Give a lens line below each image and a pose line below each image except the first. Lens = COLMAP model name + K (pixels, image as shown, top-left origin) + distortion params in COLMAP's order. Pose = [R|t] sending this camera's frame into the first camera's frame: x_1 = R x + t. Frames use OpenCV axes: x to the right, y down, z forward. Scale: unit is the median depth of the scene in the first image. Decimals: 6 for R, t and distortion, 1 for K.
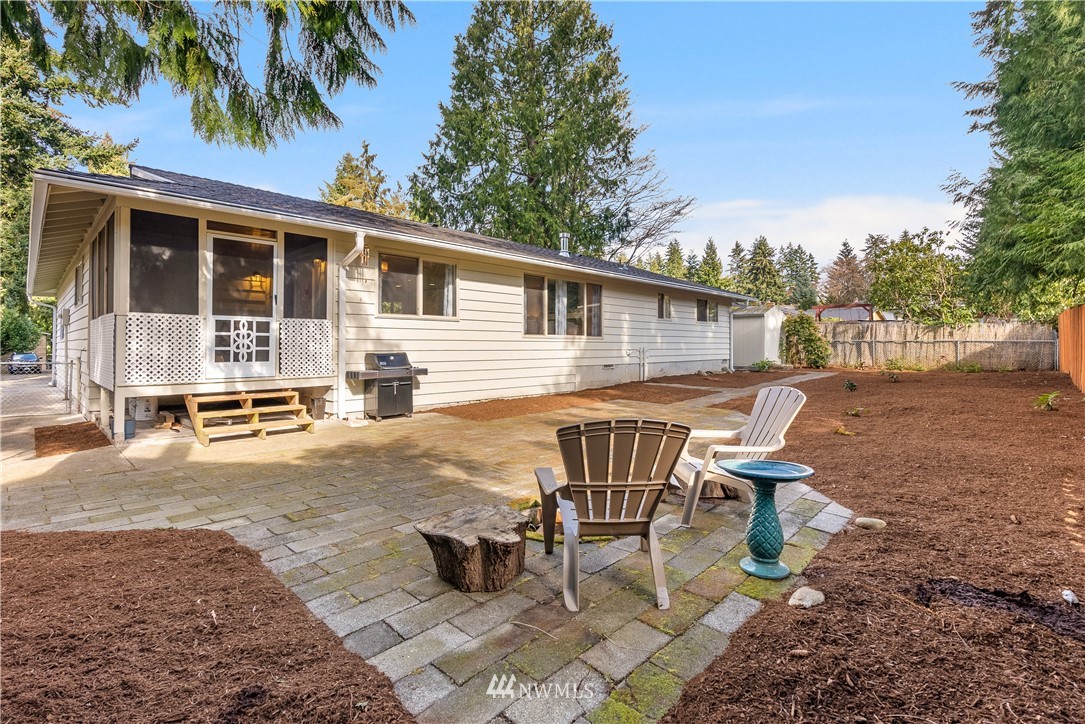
lens RADIAL K [[496.6, 0, 539.8], [0, 496.6, 351.2], [0, 0, 1]] dist [-0.005806, 0.000695]
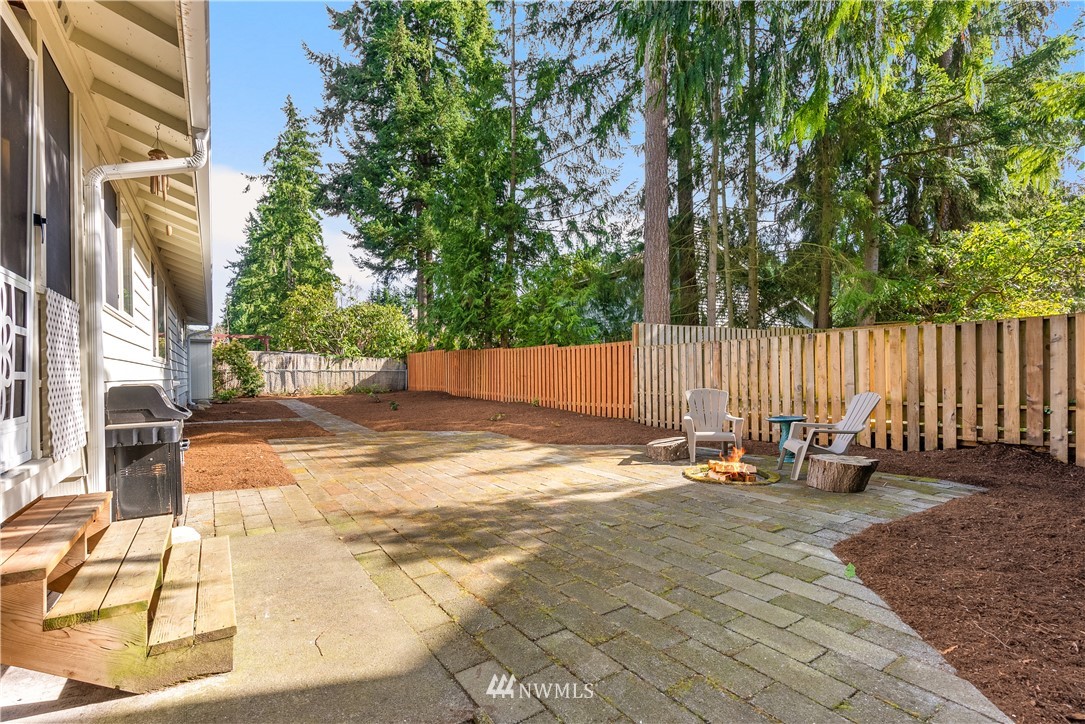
lens RADIAL K [[496.6, 0, 540.7], [0, 496.6, 370.3], [0, 0, 1]] dist [-0.005806, 0.000695]
pose [[0.227801, 0.002019, 0.973706, -0.691104], [0.024814, 0.999661, -0.007878, 0.002954], [-0.973392, 0.025957, 0.227673, 0.532604]]
